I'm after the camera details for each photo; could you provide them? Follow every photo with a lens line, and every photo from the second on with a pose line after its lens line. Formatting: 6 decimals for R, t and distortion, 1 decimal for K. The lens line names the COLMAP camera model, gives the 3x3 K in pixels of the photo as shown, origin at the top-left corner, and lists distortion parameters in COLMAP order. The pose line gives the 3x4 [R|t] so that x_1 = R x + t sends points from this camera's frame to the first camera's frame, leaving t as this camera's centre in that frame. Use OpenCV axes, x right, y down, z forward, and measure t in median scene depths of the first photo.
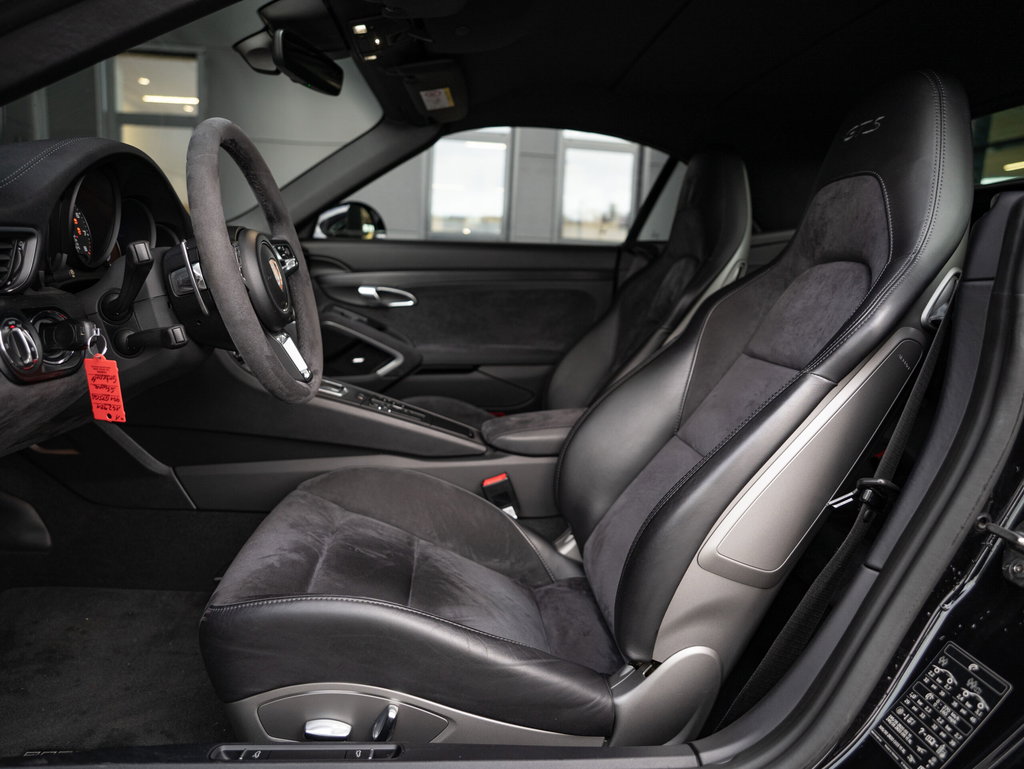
lens RADIAL K [[677.0, 0, 511.0], [0, 677.0, 390.0], [0, 0, 1]] dist [-0.100319, 0.027218]
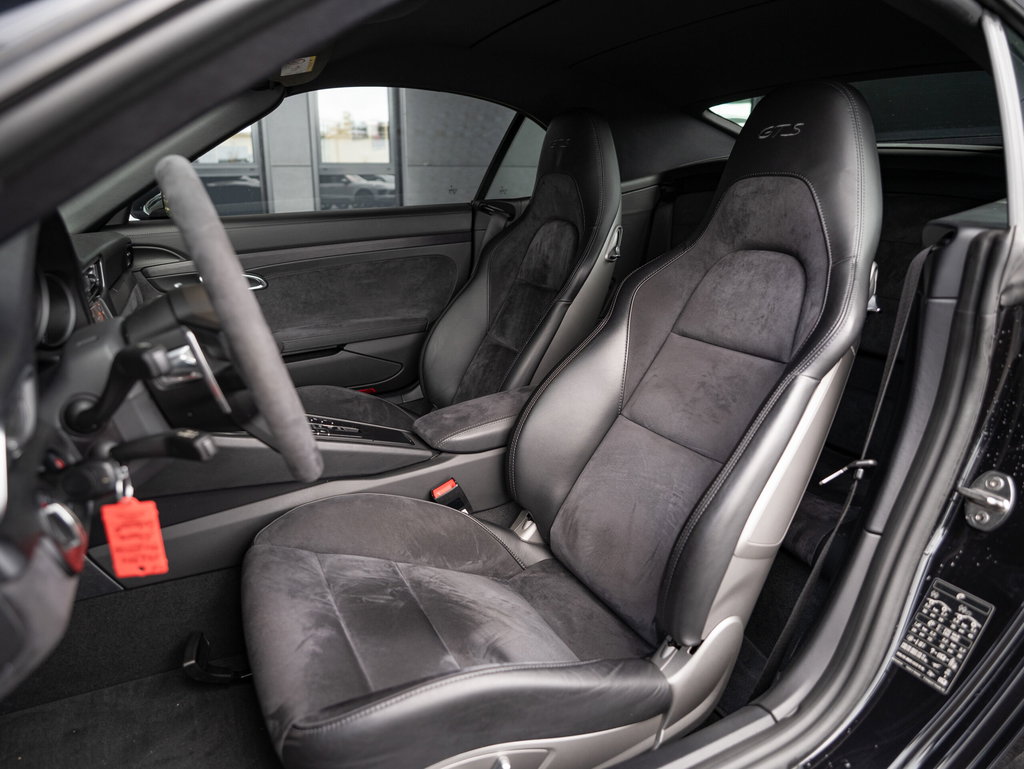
lens RADIAL K [[677.0, 0, 507.8], [0, 677.0, 383.1], [0, 0, 1]] dist [-0.100319, 0.027218]
pose [[0.927035, -0.159391, 0.339411, -0.305086], [0.115277, 0.982468, 0.146519, -0.175340], [-0.356814, -0.096702, 0.929157, 0.072262]]
